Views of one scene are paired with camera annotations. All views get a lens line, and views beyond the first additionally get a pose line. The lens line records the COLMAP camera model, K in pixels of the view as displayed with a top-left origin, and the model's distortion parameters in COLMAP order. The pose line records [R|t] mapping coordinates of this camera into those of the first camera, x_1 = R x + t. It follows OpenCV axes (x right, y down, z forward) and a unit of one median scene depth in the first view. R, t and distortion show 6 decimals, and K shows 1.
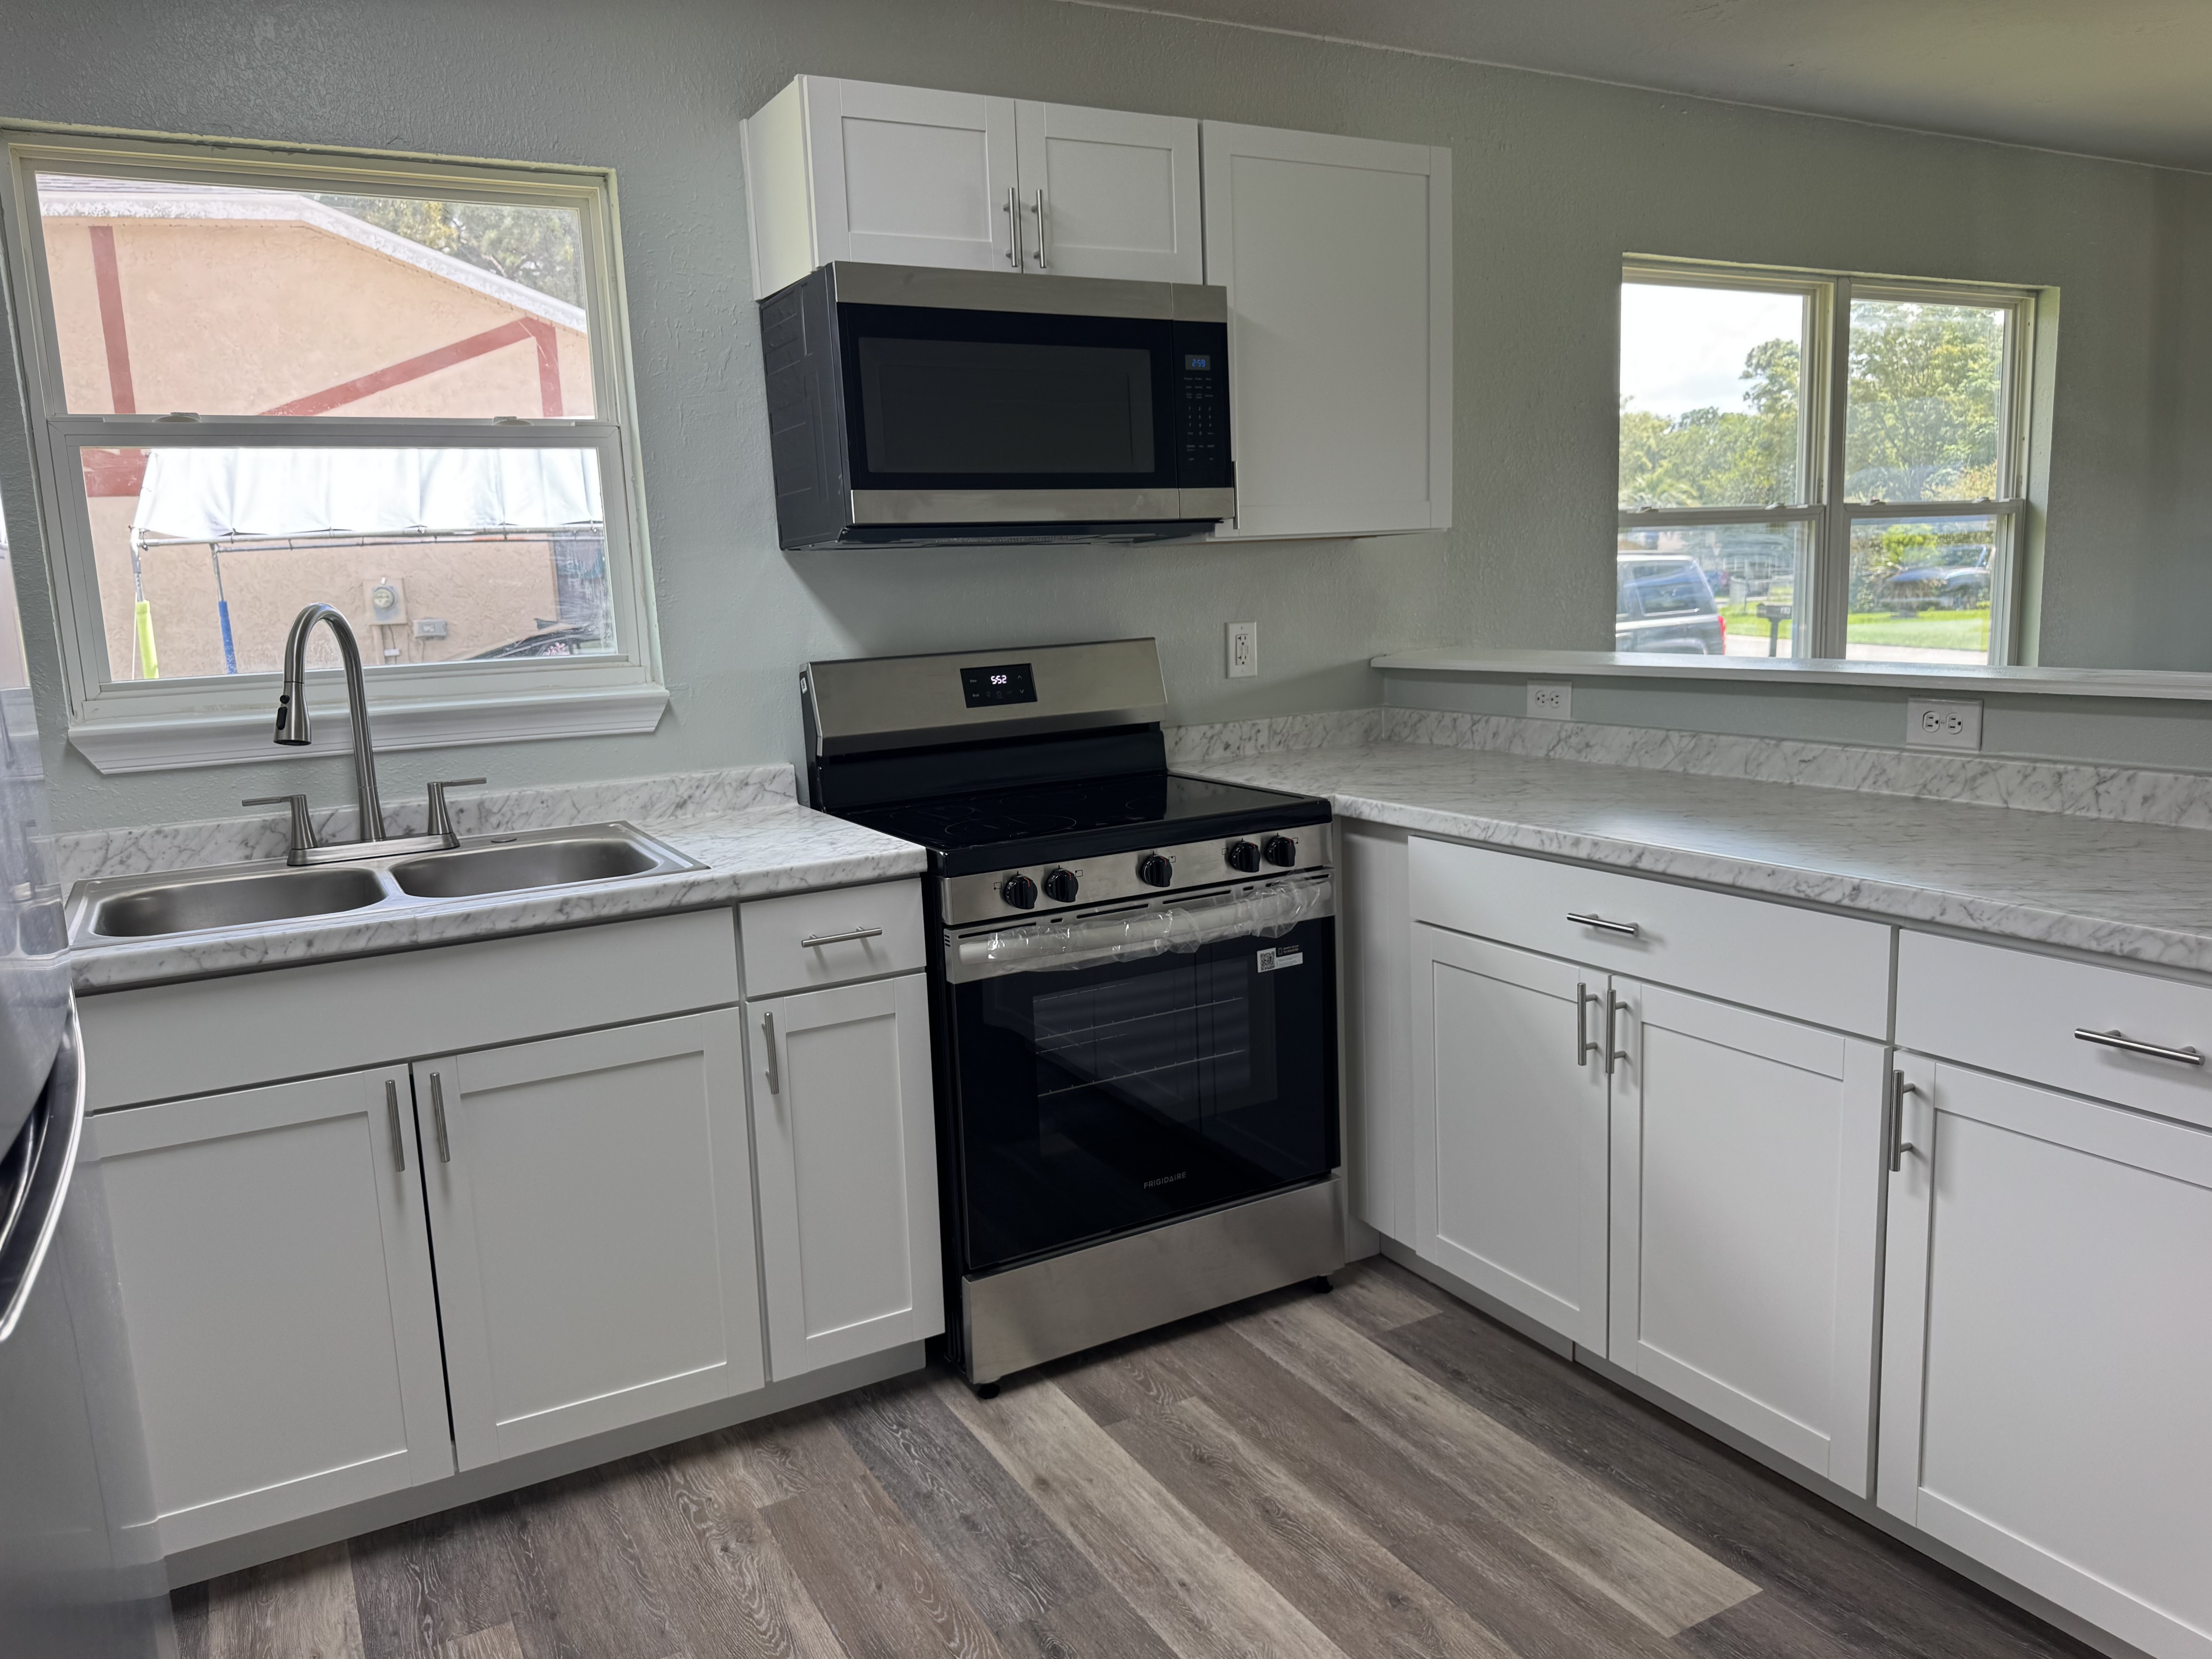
lens RADIAL K [[1577.2, 0, 1098.7], [0, 1577.2, 832.1], [0, 0, 1]] dist [0.010405, -0.023579]
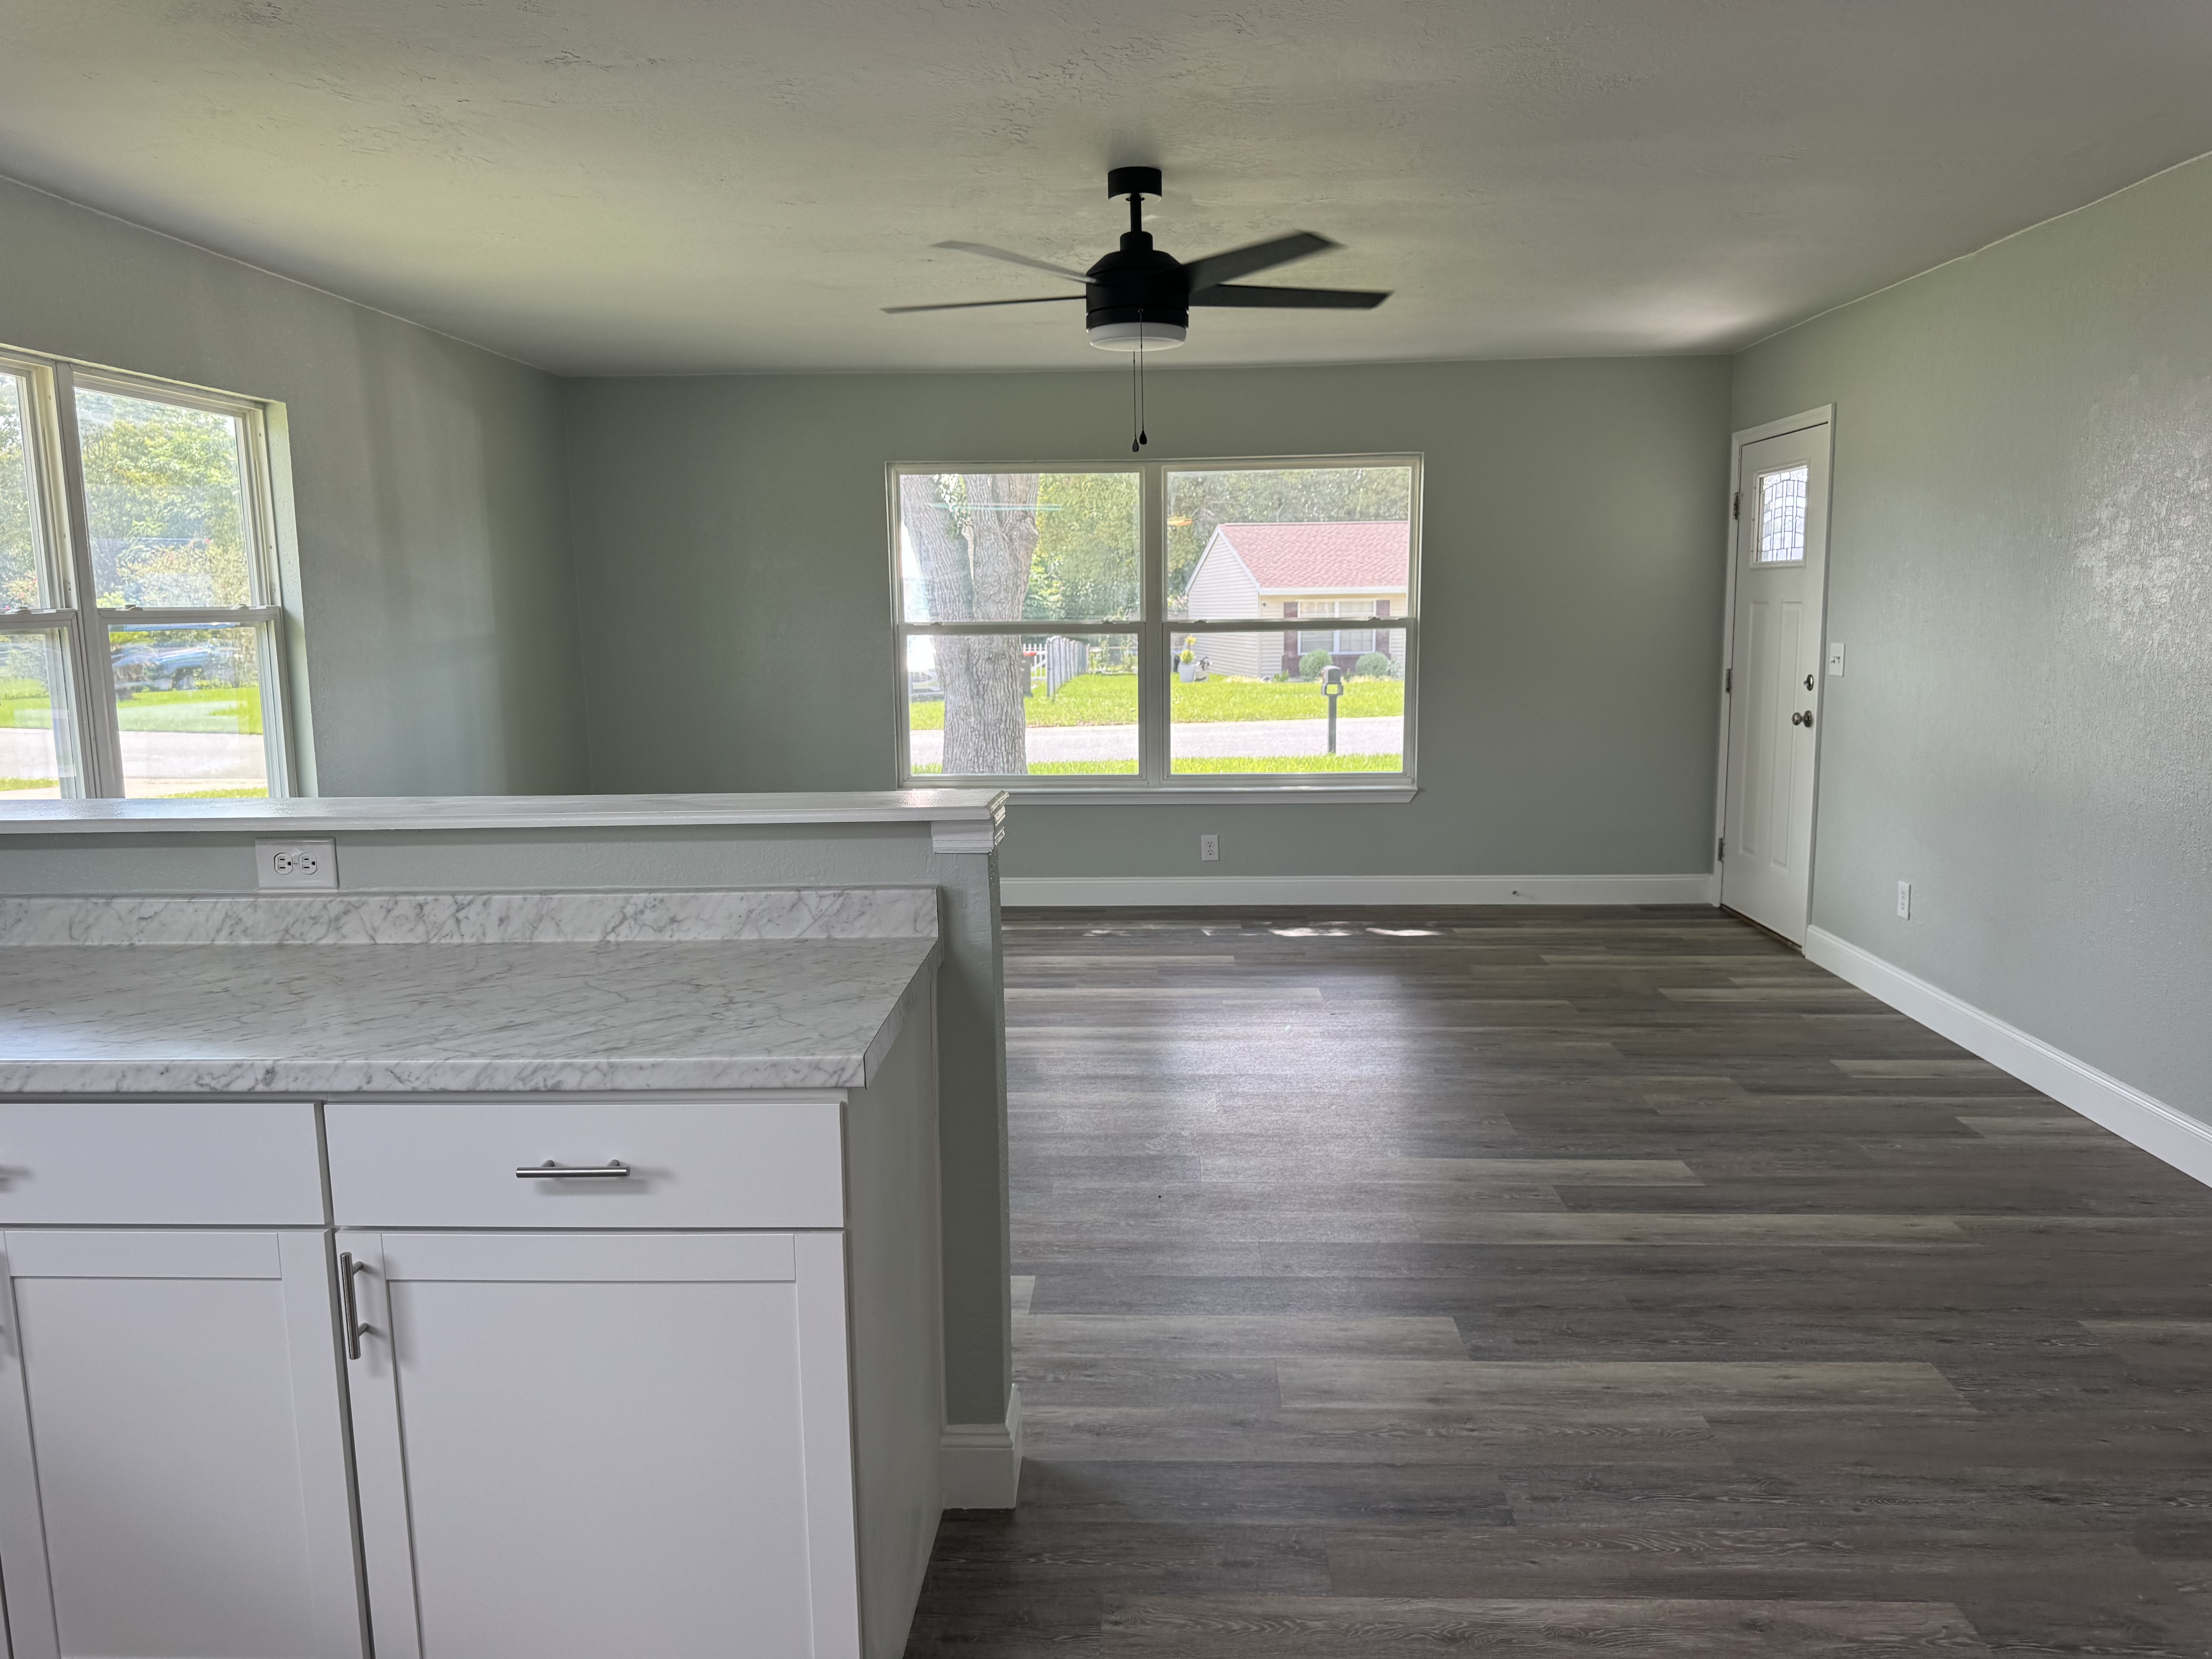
lens RADIAL K [[1577.2, 0, 1098.7], [0, 1577.2, 832.1], [0, 0, 1]] dist [0.010405, -0.023579]
pose [[0.518653, -0.092768, 0.849937, -0.032287], [0.133543, 0.990685, 0.026639, -0.053420], [-0.844491, 0.099687, 0.526210, 0.082788]]
